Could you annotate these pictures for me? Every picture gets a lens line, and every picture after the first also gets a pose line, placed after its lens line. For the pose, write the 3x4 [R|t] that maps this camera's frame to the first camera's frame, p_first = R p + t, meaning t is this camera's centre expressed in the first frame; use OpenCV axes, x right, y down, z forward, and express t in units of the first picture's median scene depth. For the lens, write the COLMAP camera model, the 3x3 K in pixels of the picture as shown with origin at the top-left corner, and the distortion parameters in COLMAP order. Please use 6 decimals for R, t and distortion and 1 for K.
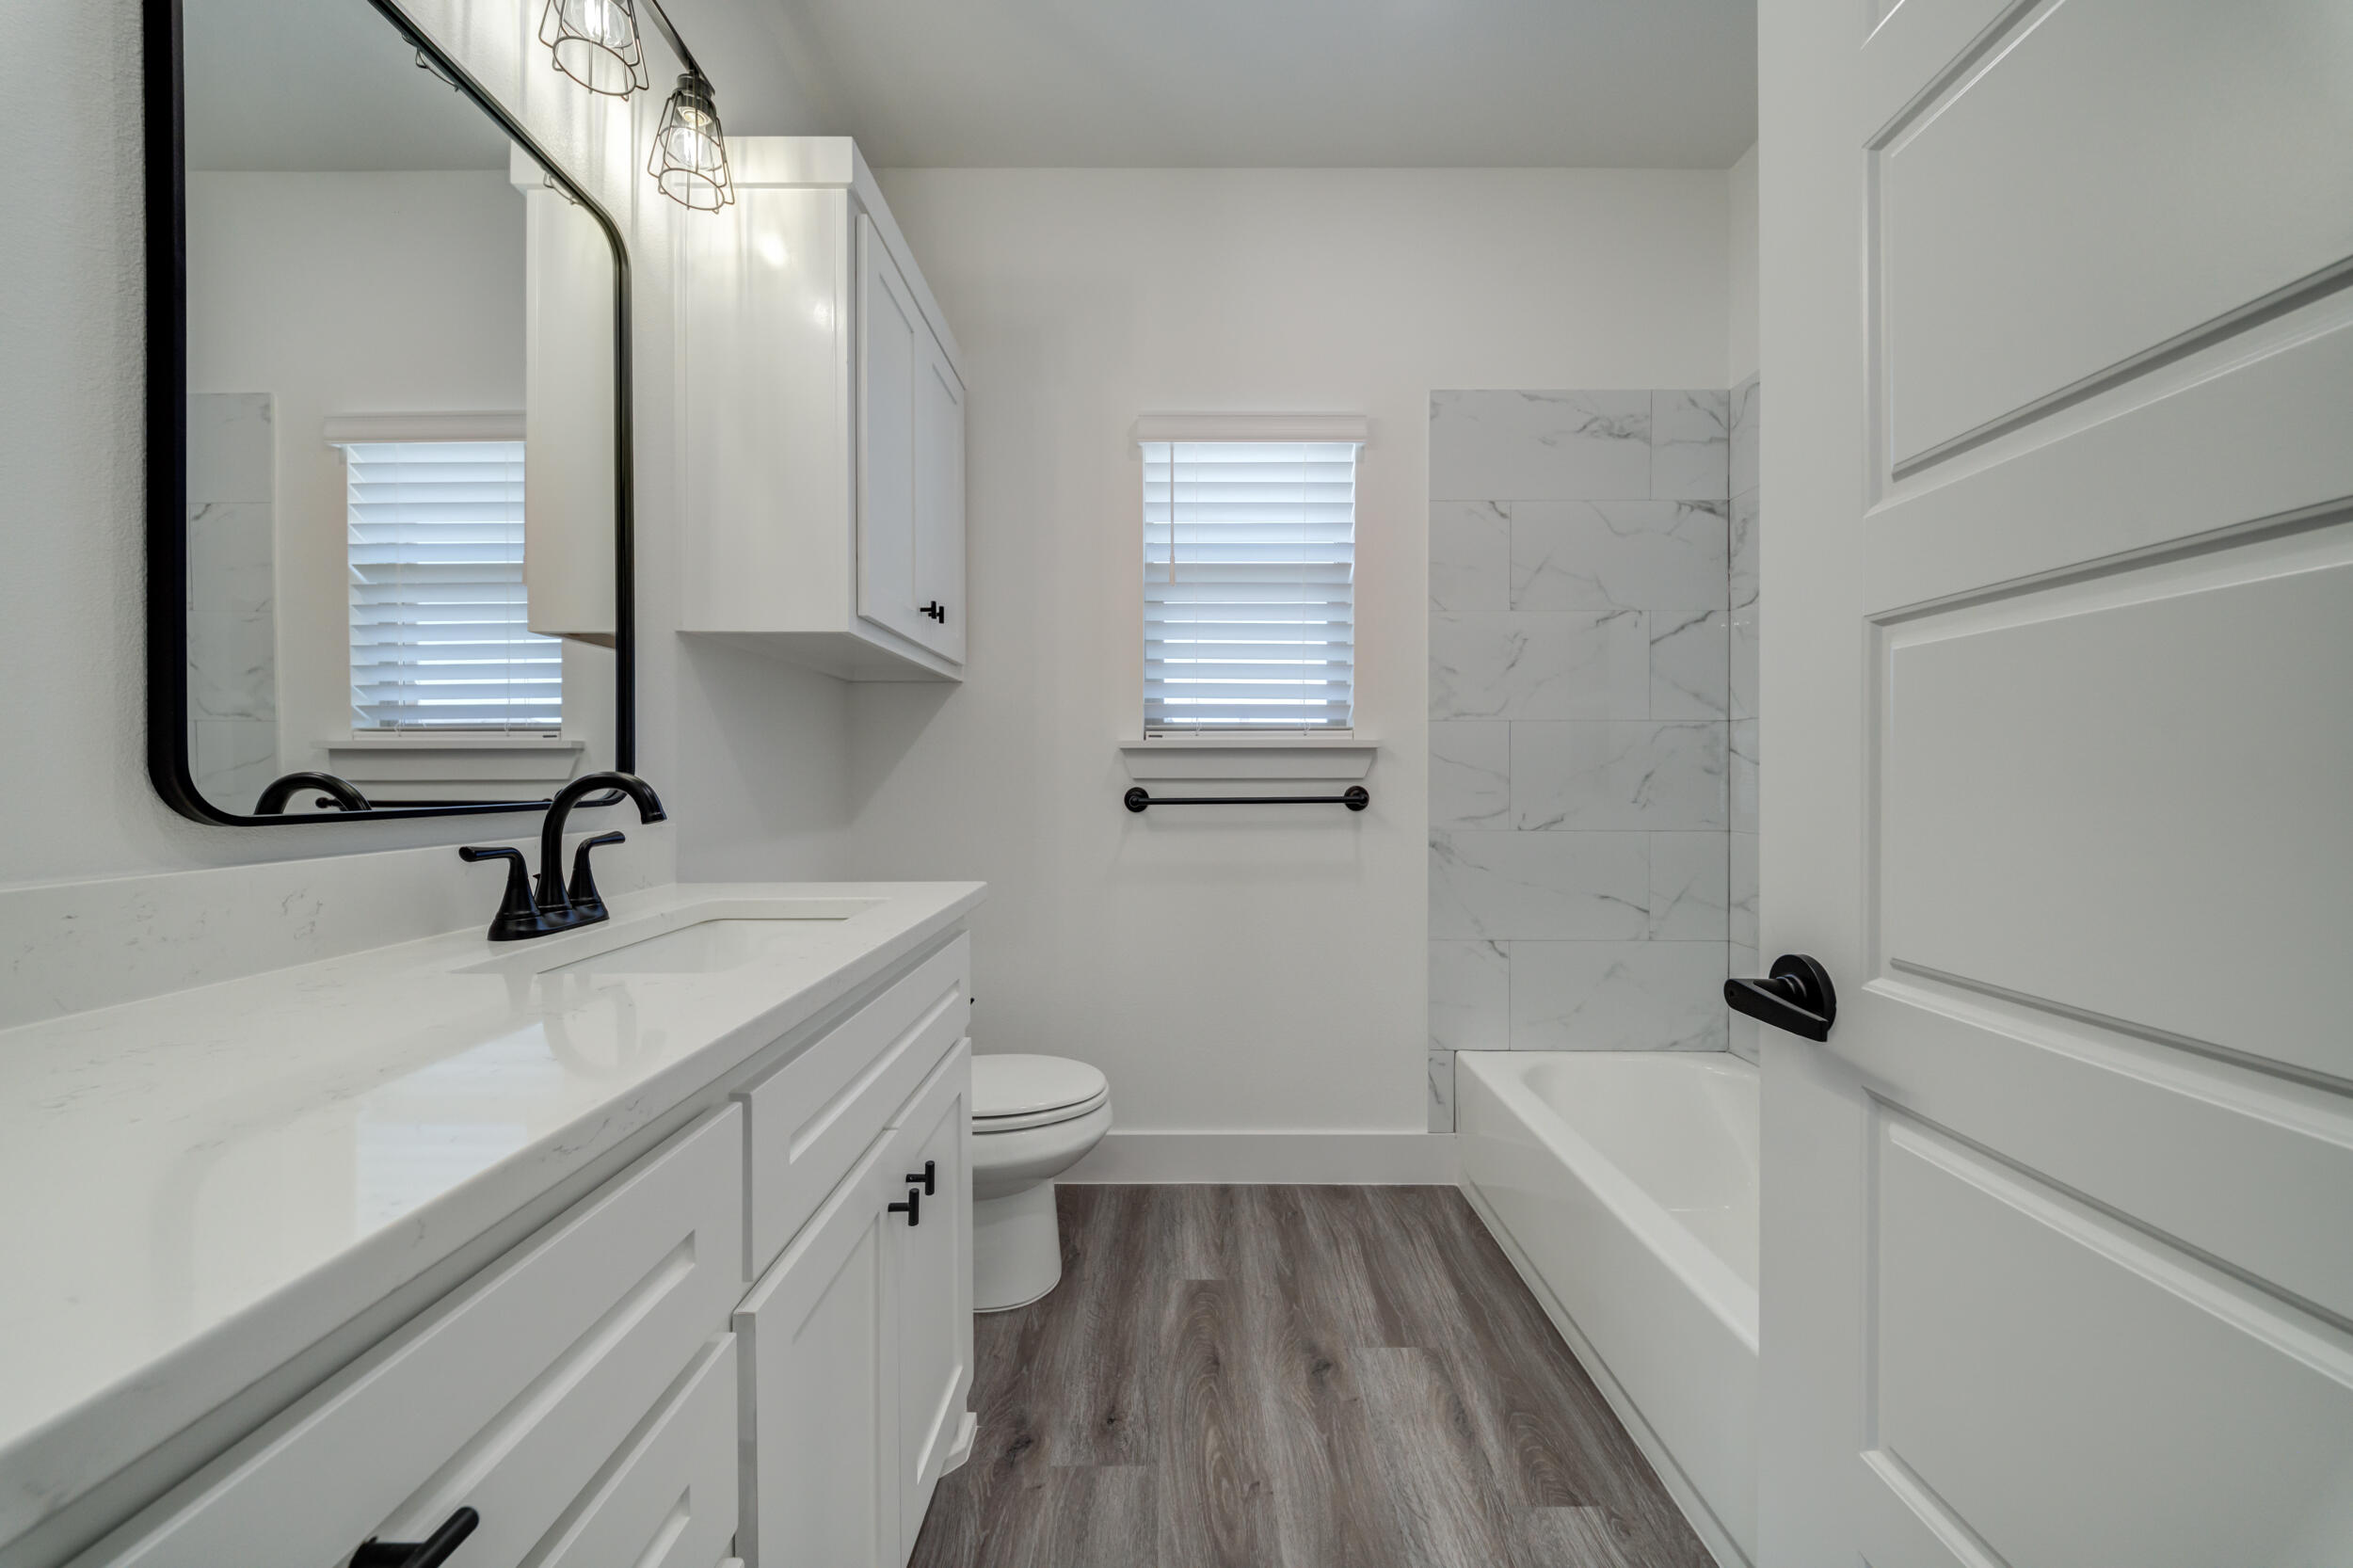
lens RADIAL K [[824.9, 0, 1168.0], [0, 824.9, 797.3], [0, 0, 1]] dist [0.012751, -0.006772]
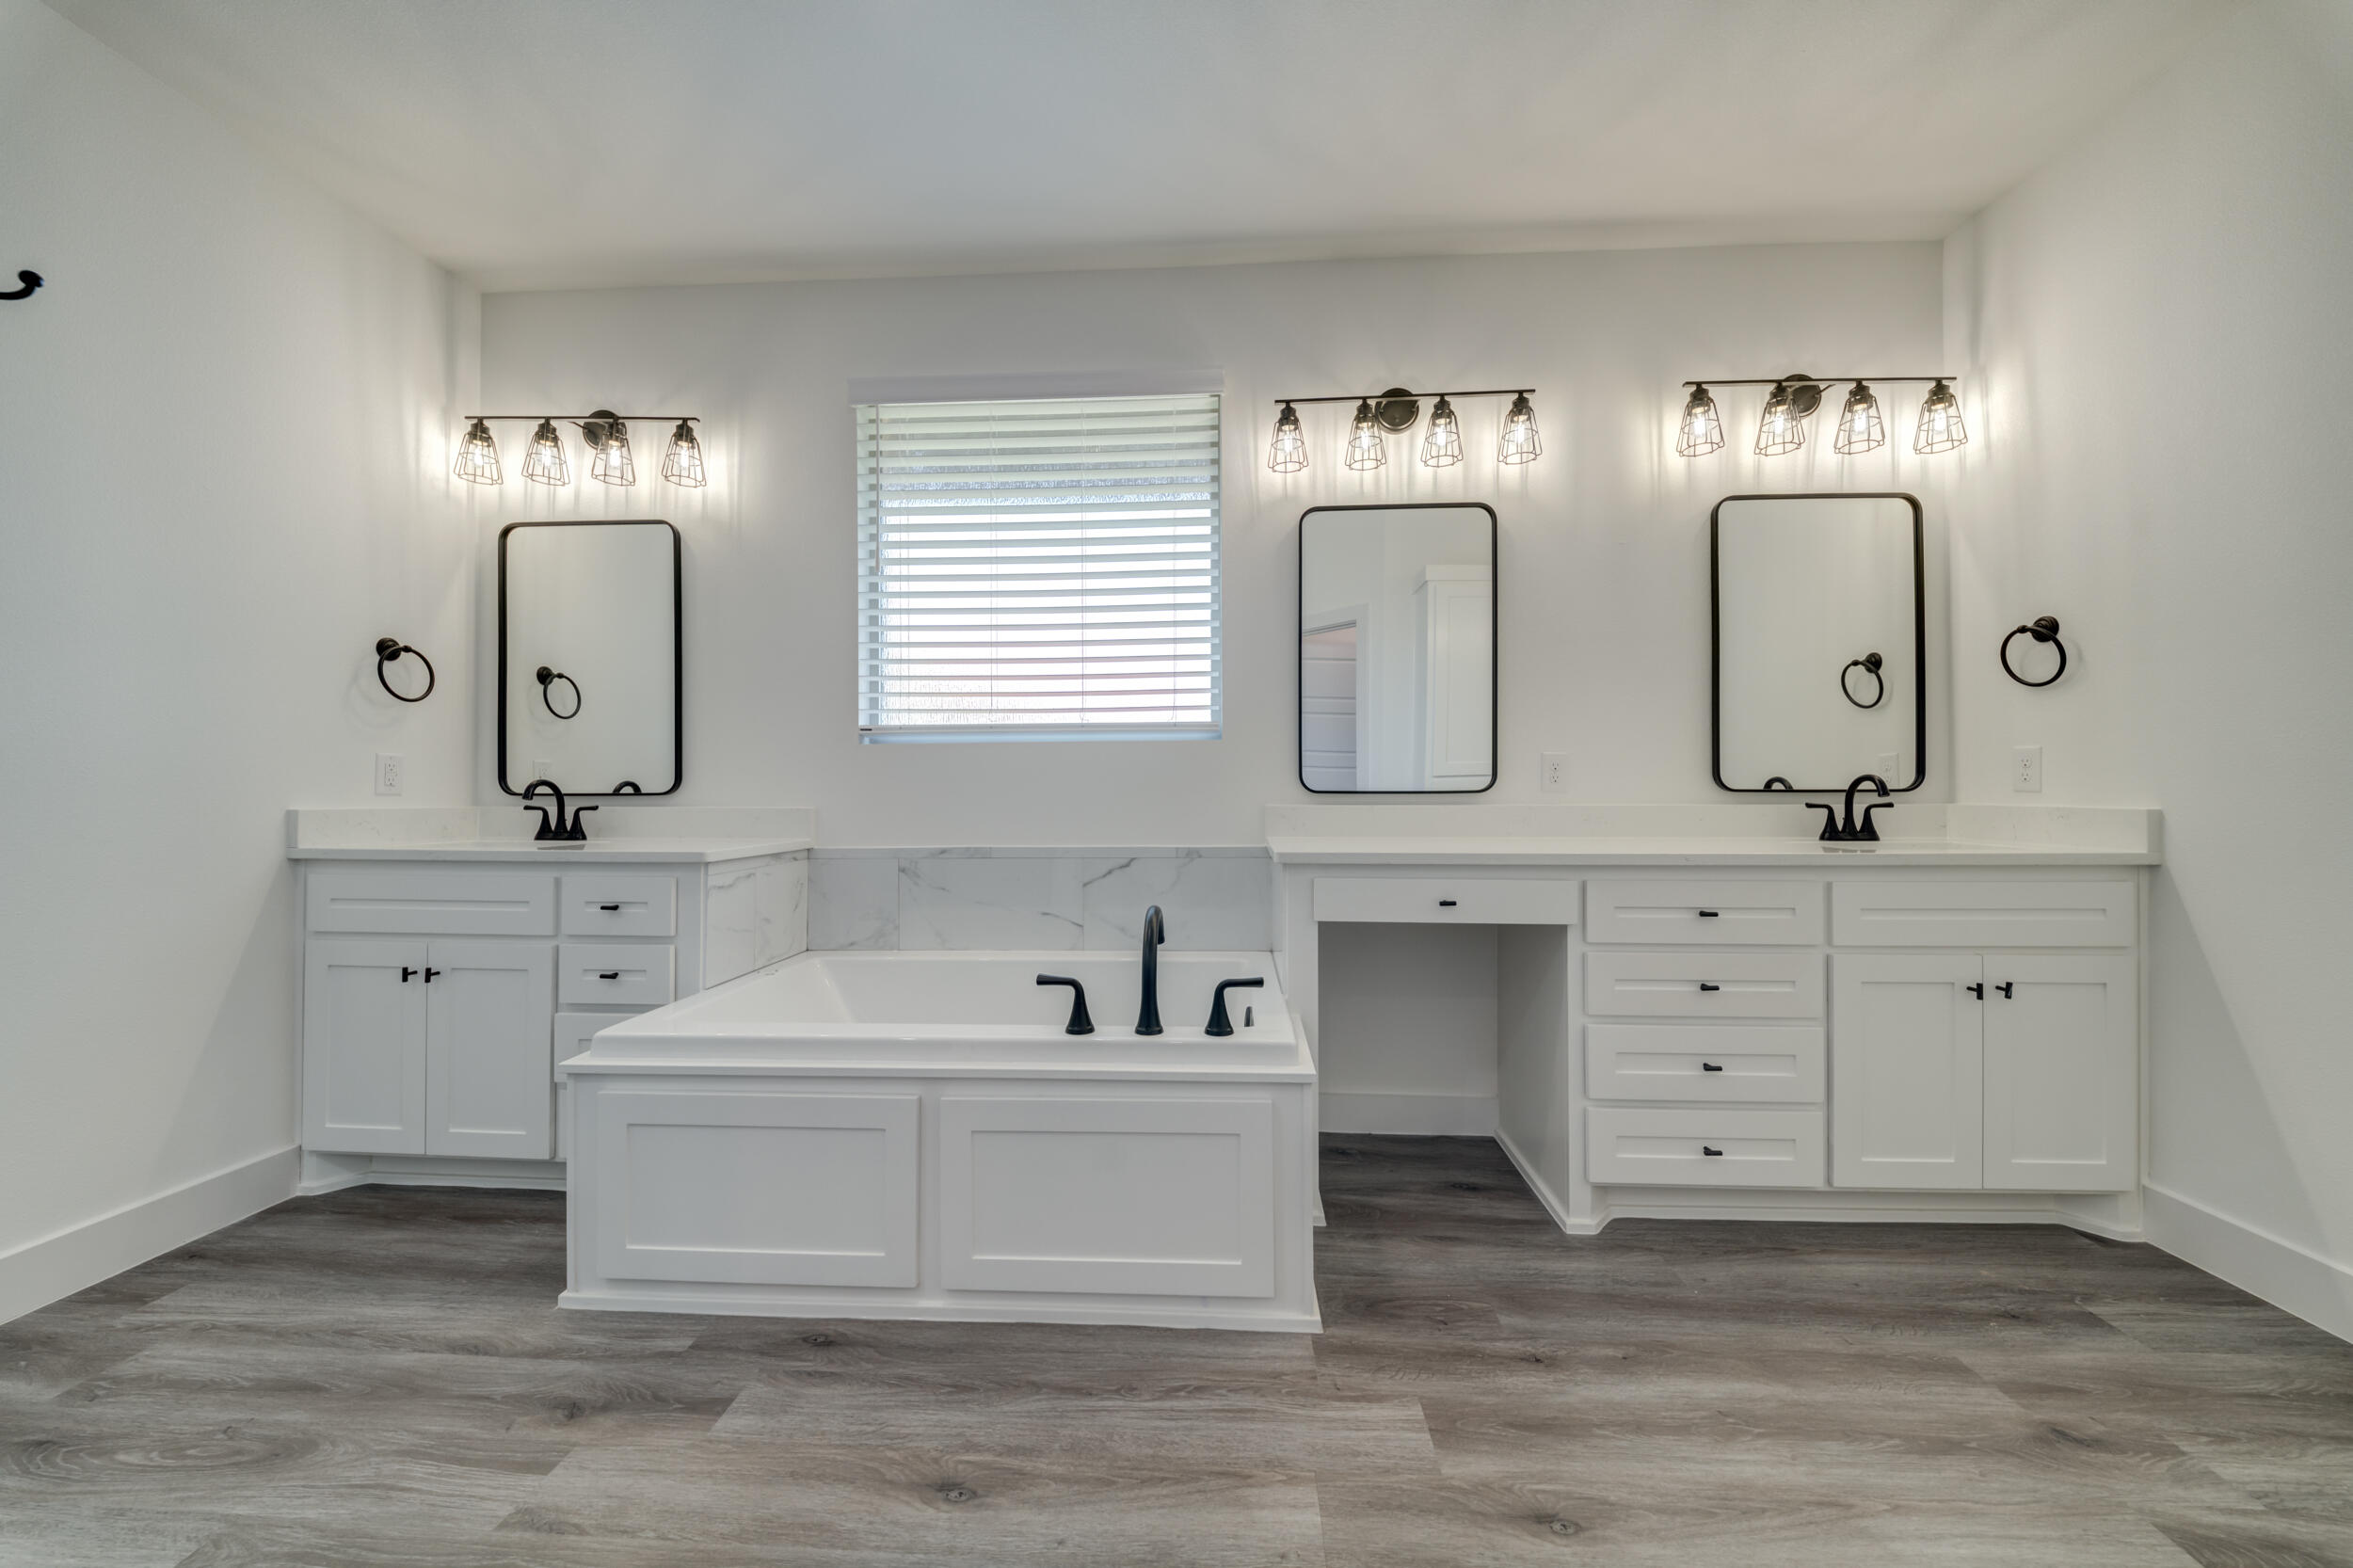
lens RADIAL K [[805.6, 0, 1185.3], [0, 805.6, 784.9], [0, 0, 1]] dist [0.004415, -0.000151]
pose [[-0.035047, 0.014337, -0.999283, 1.152790], [-0.022146, 0.999640, 0.015119, 0.002757], [0.999140, 0.022660, -0.034717, -0.584225]]
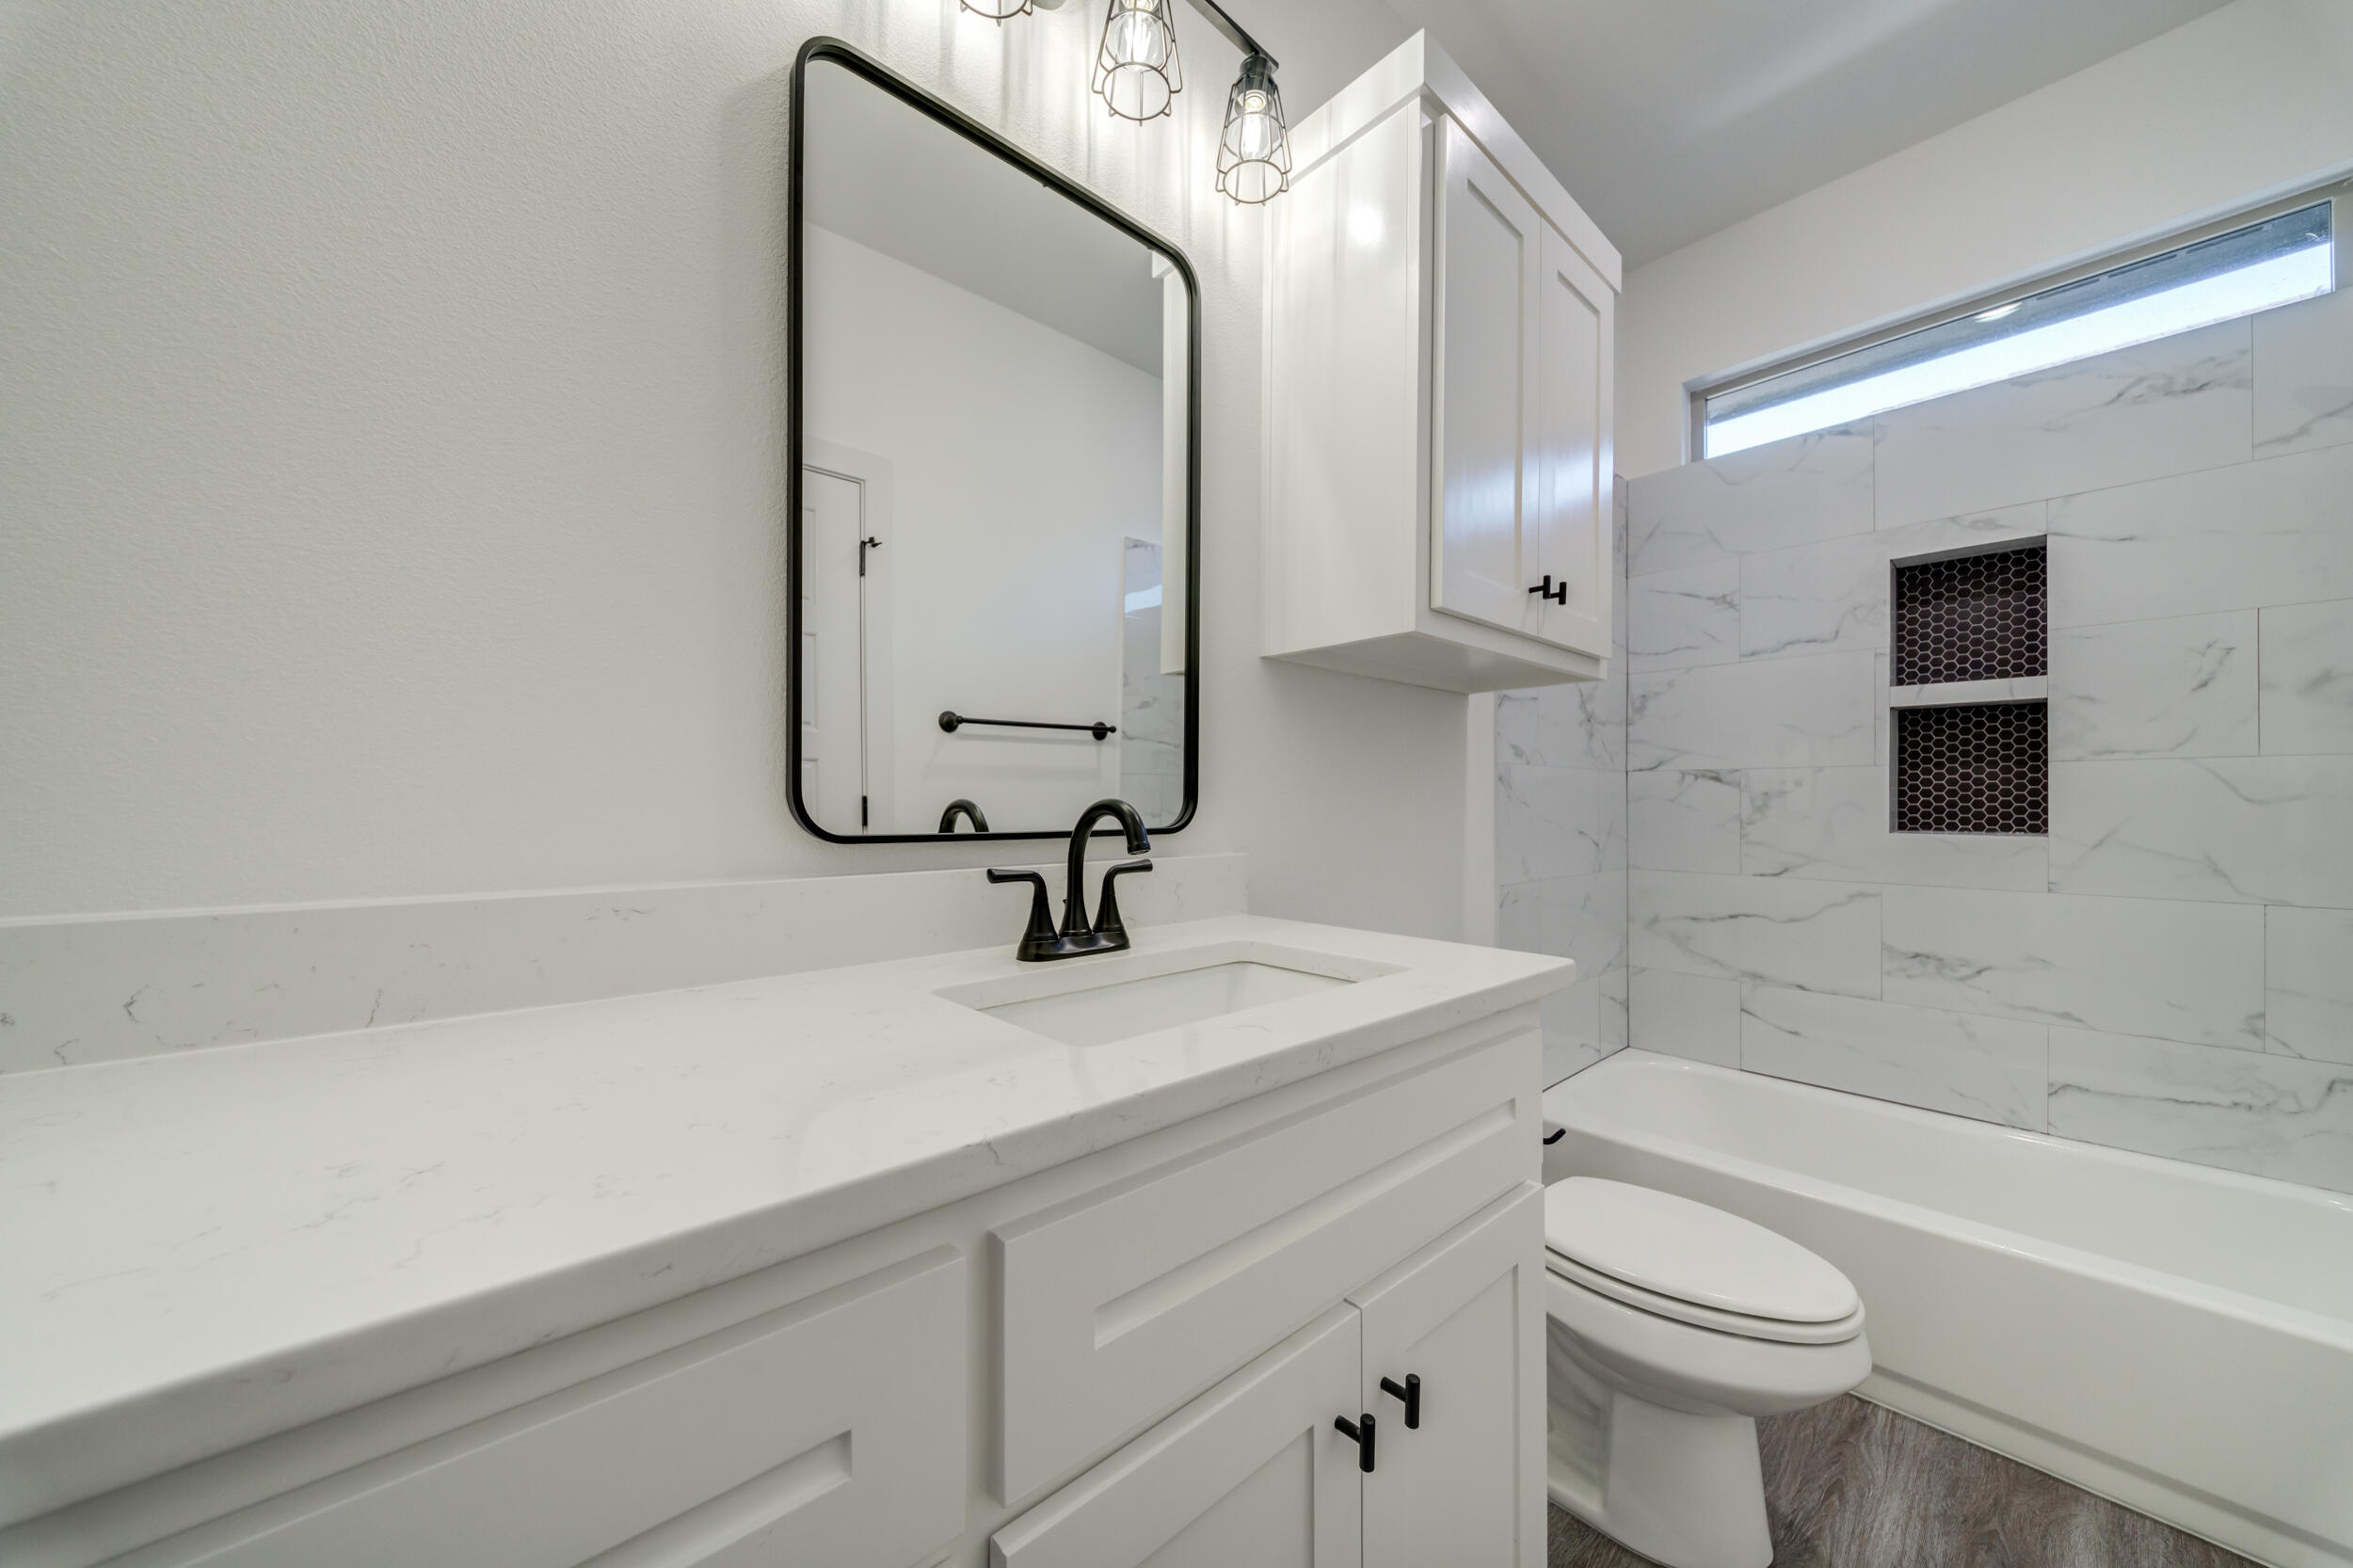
lens RADIAL K [[836.1, 0, 1174.3], [0, 836.1, 803.8], [0, 0, 1]] dist [0.011054, -0.000061]
pose [[0.682682, 0.000155, -0.730715, 0.057625], [-0.026333, 0.999356, -0.024390, -0.001731], [0.730241, 0.035893, 0.682246, 0.269659]]
